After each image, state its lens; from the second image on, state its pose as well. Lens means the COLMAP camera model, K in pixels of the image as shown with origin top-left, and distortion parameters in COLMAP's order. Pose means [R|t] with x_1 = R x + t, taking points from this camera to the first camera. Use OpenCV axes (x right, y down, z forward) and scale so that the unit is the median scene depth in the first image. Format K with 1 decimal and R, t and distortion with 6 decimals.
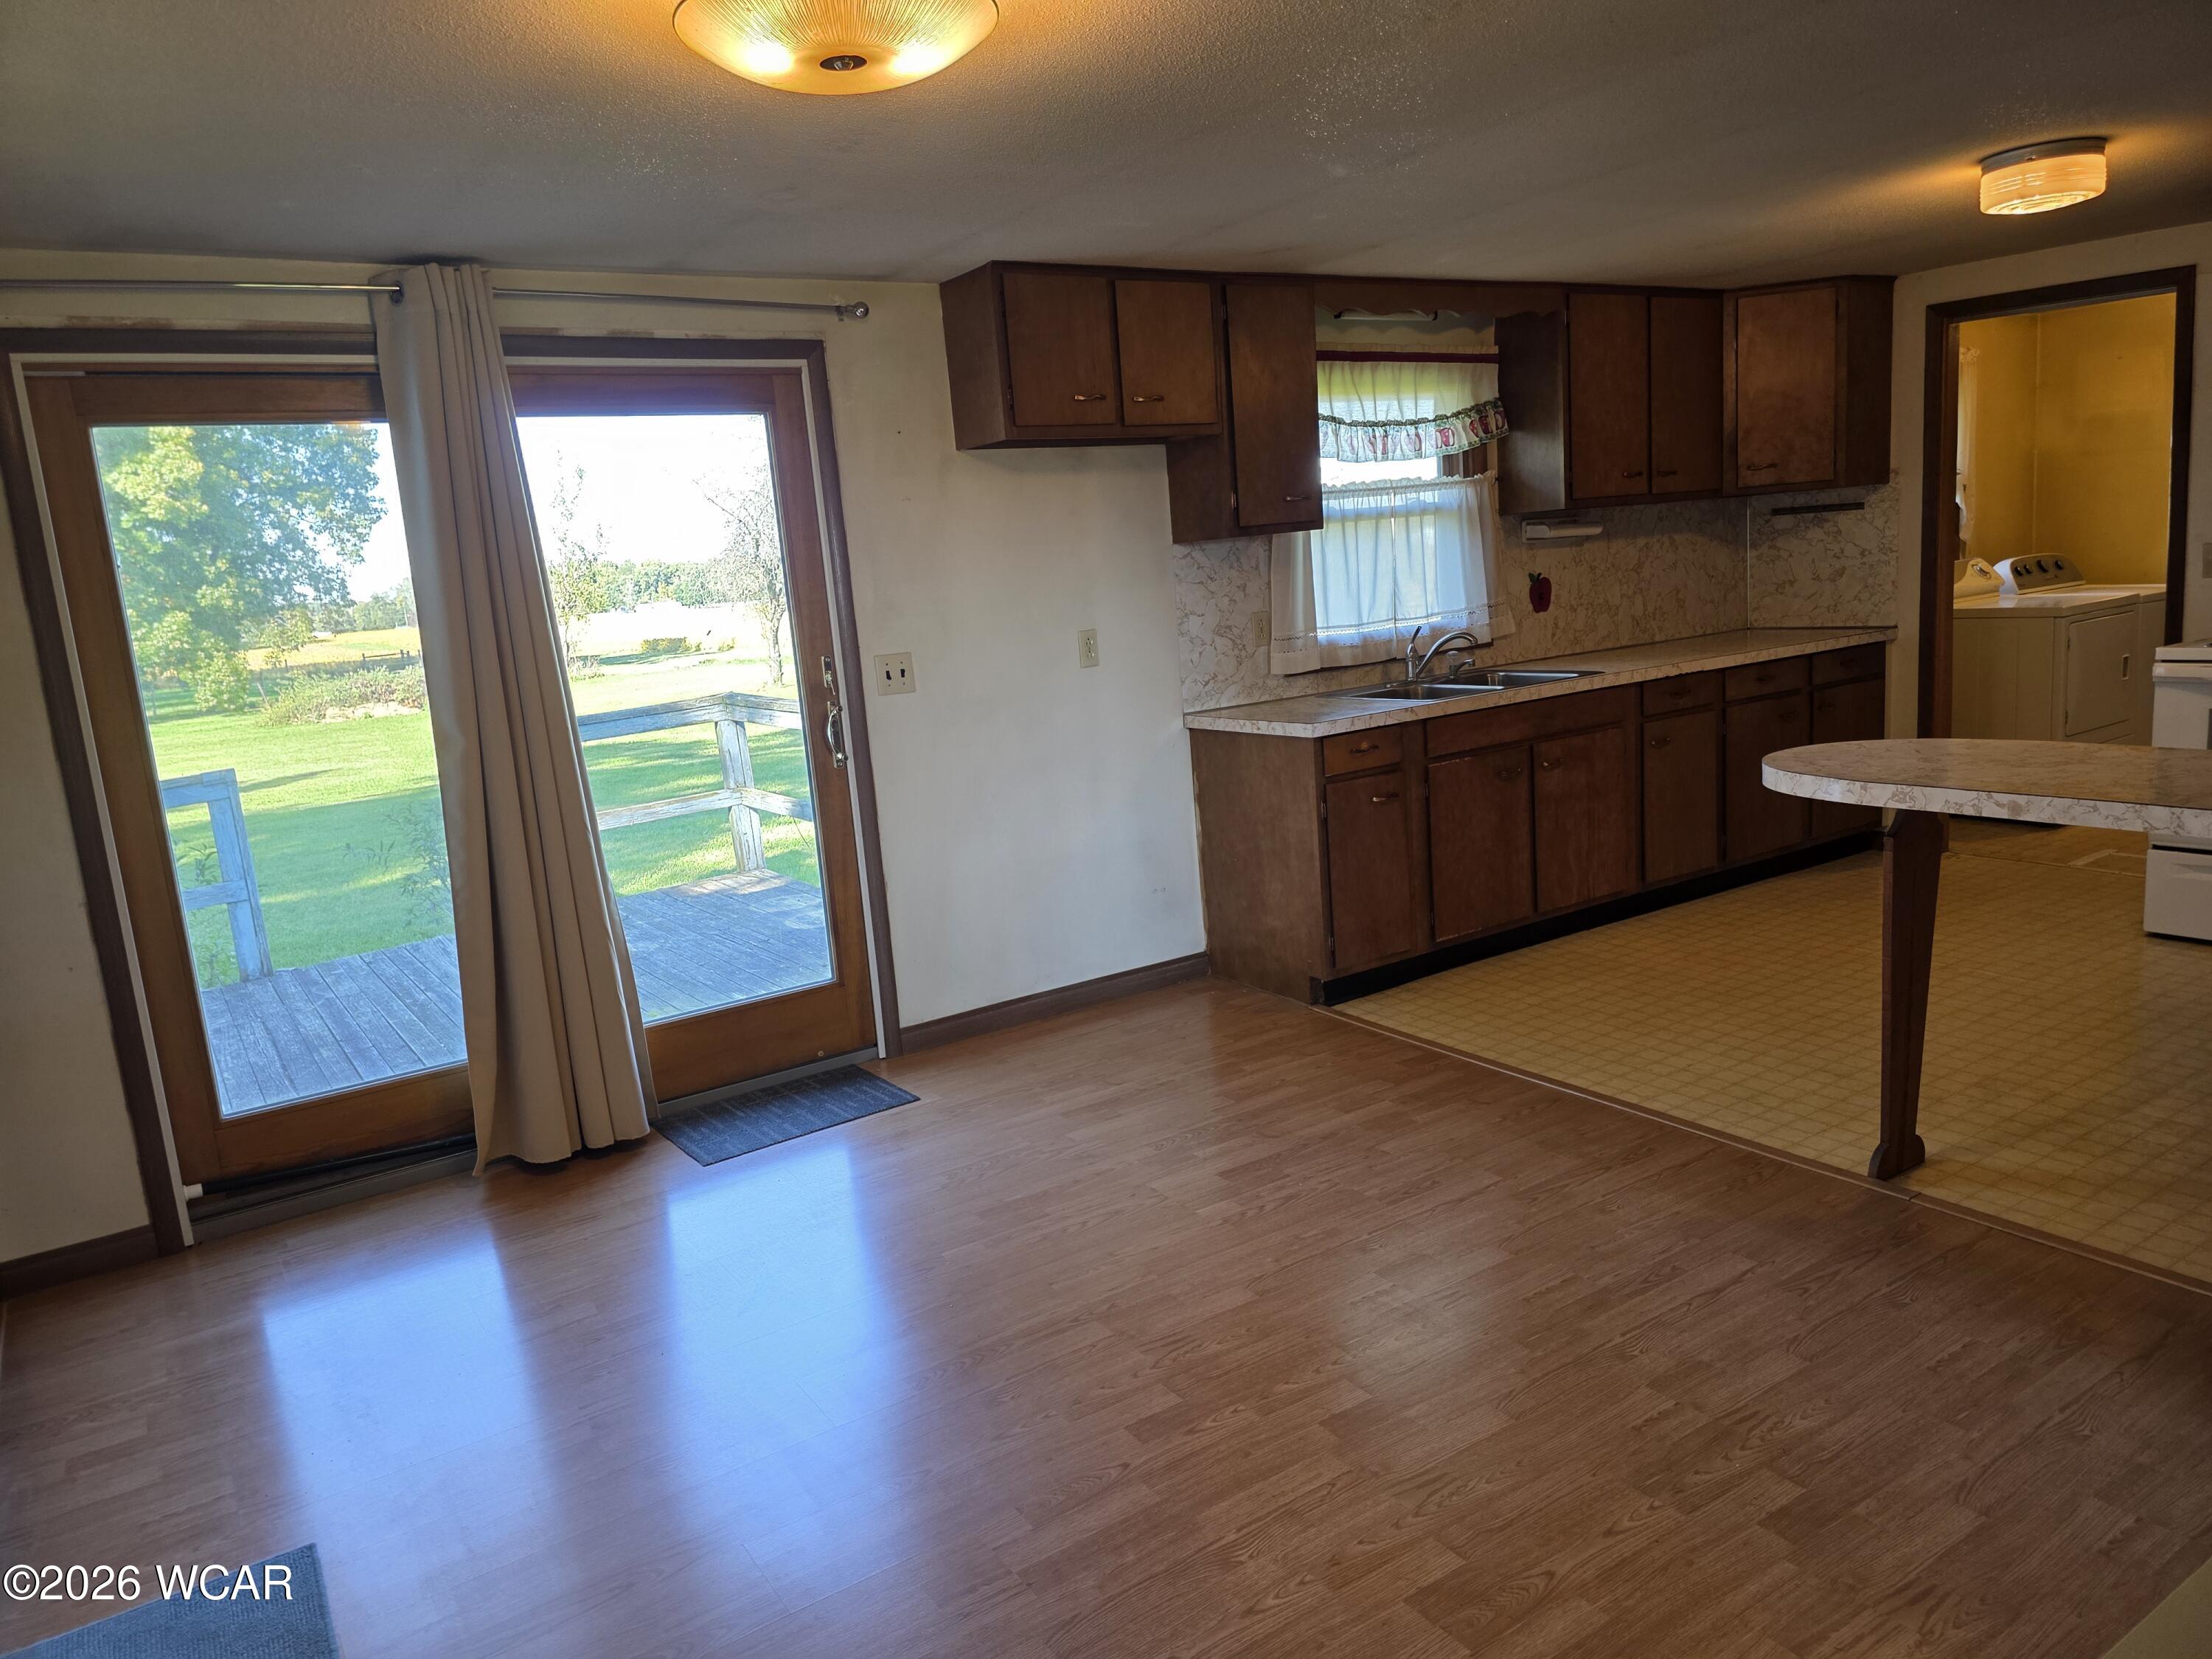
lens RADIAL K [[1473.8, 0, 1084.4], [0, 1473.8, 834.0], [0, 0, 1]] dist [0.096827, -0.110027]
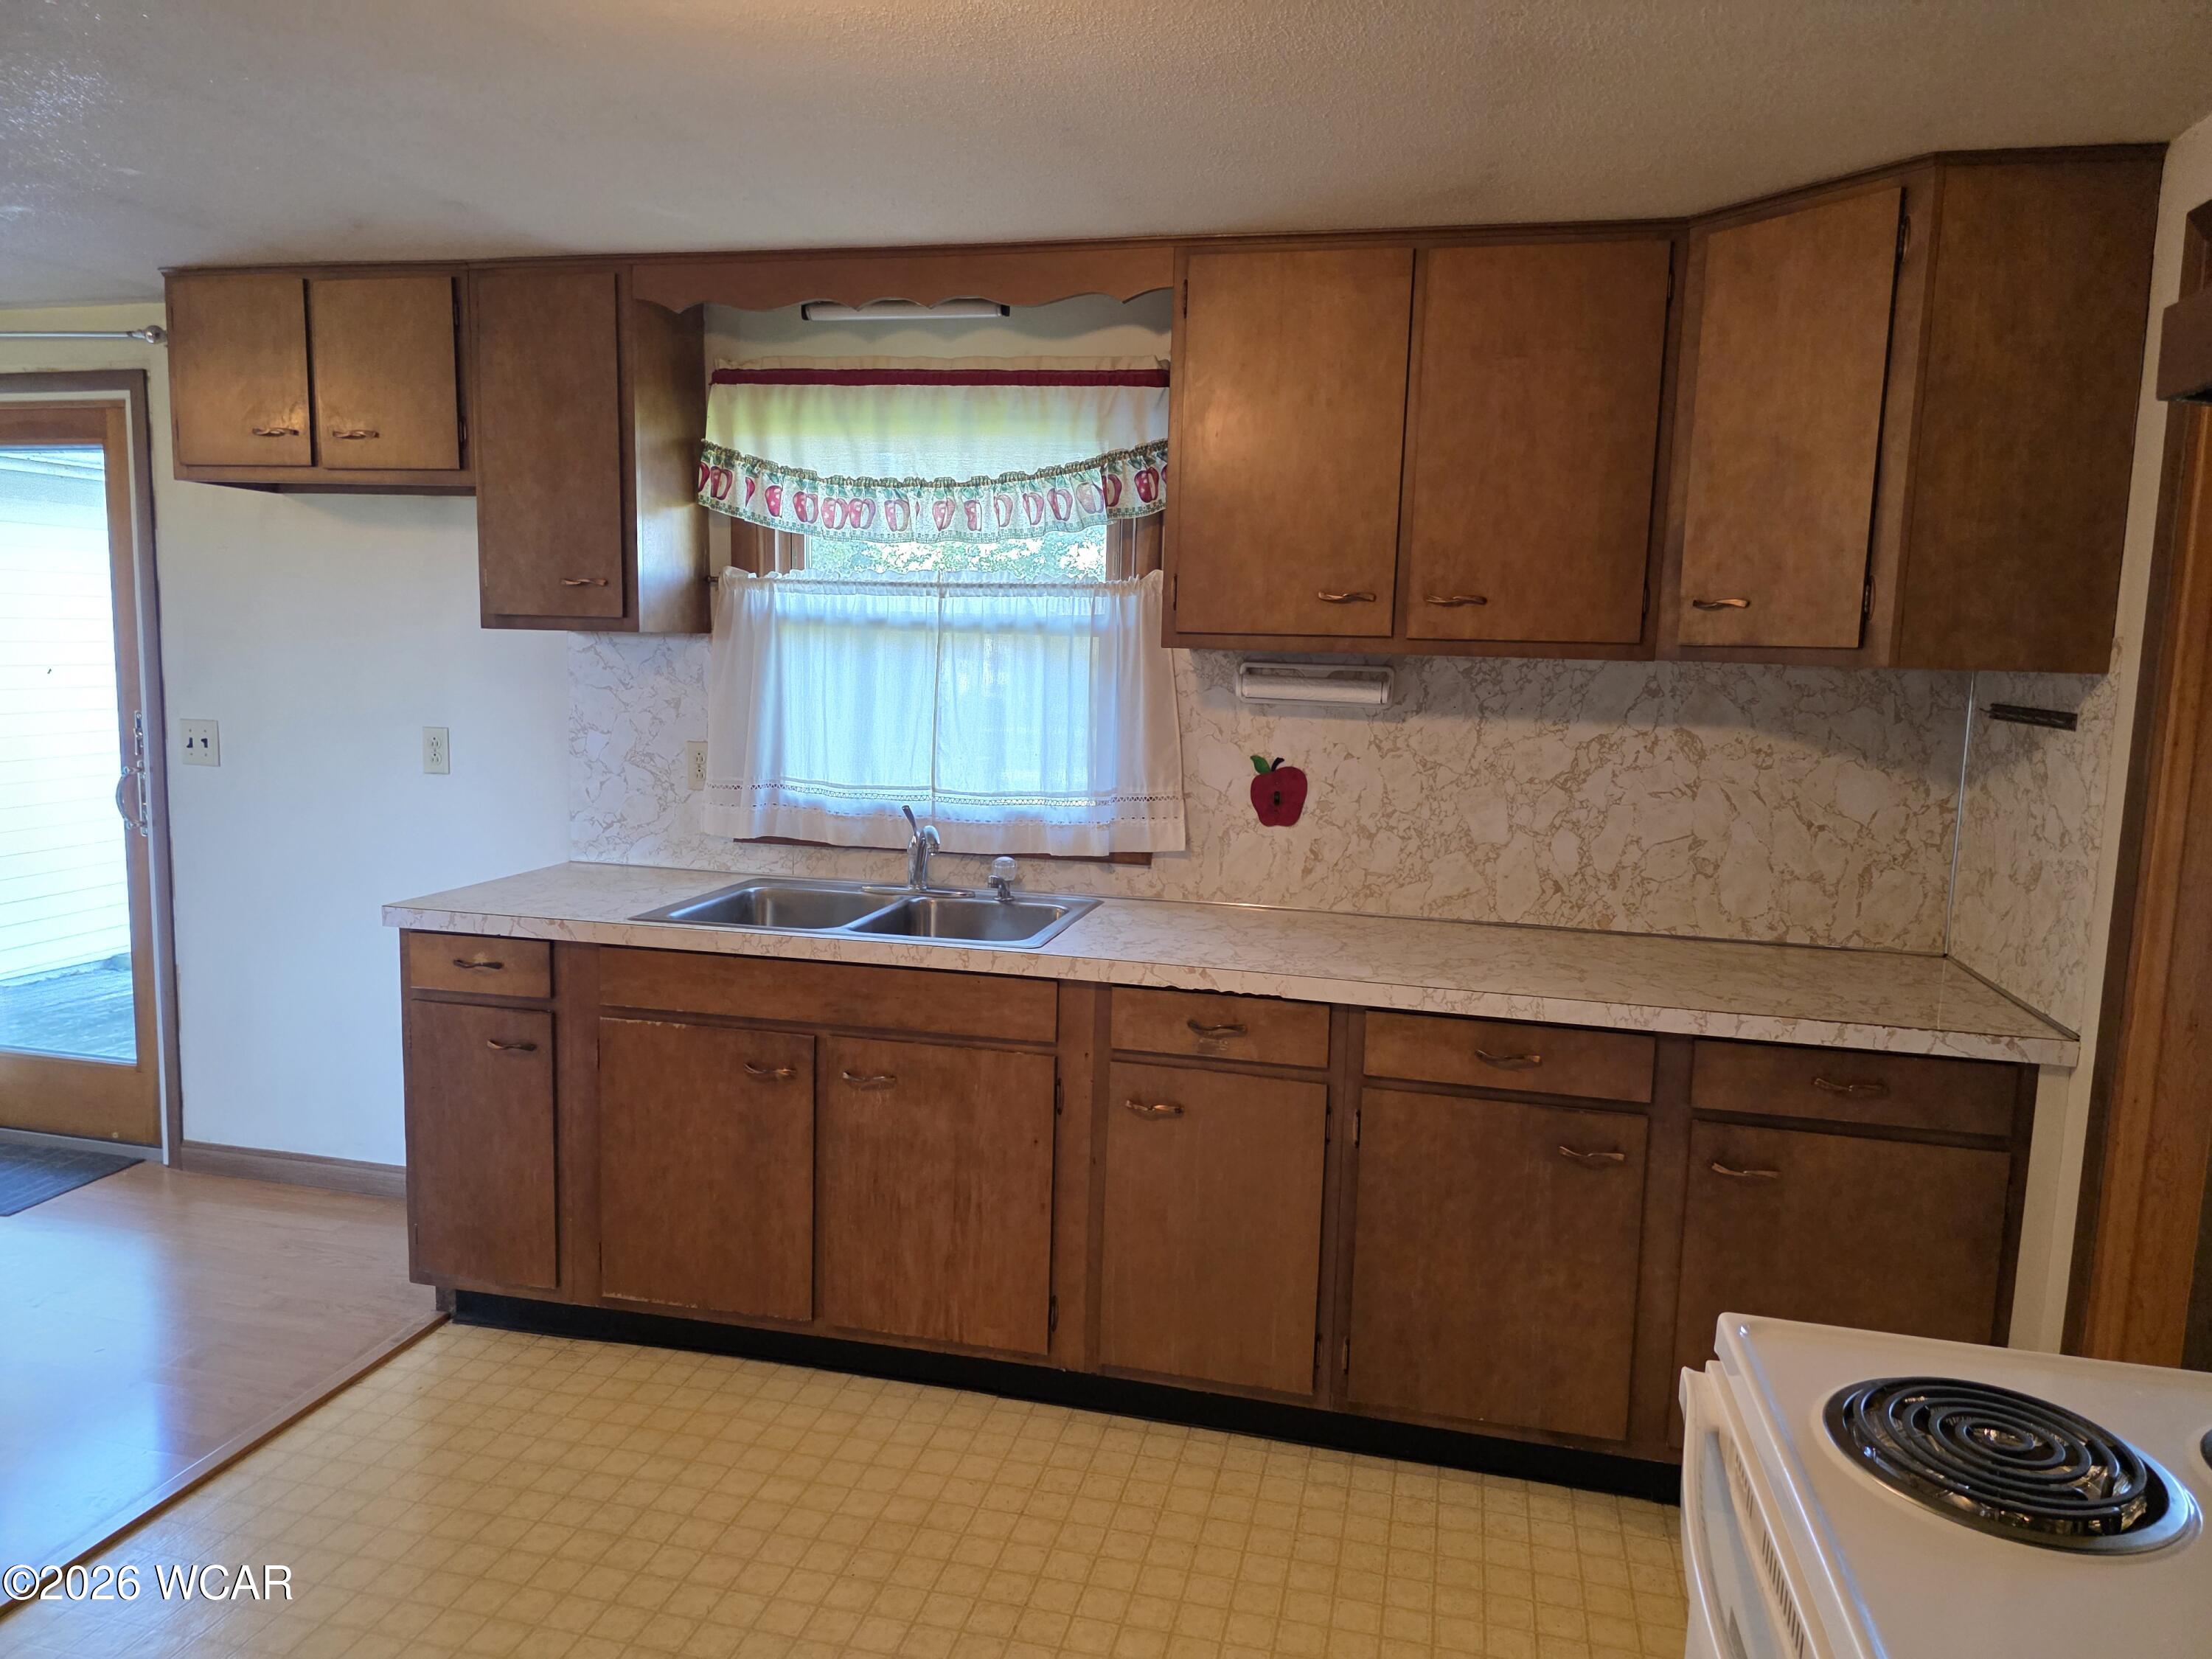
lens RADIAL K [[1480.6, 0, 1106.0], [0, 1480.6, 829.5], [0, 0, 1]] dist [0.095875, -0.114150]
pose [[0.684694, 0.188006, -0.704165, 0.838396], [-0.210258, 0.976032, 0.056149, -0.211610], [0.697844, 0.109611, 0.707813, 0.717812]]
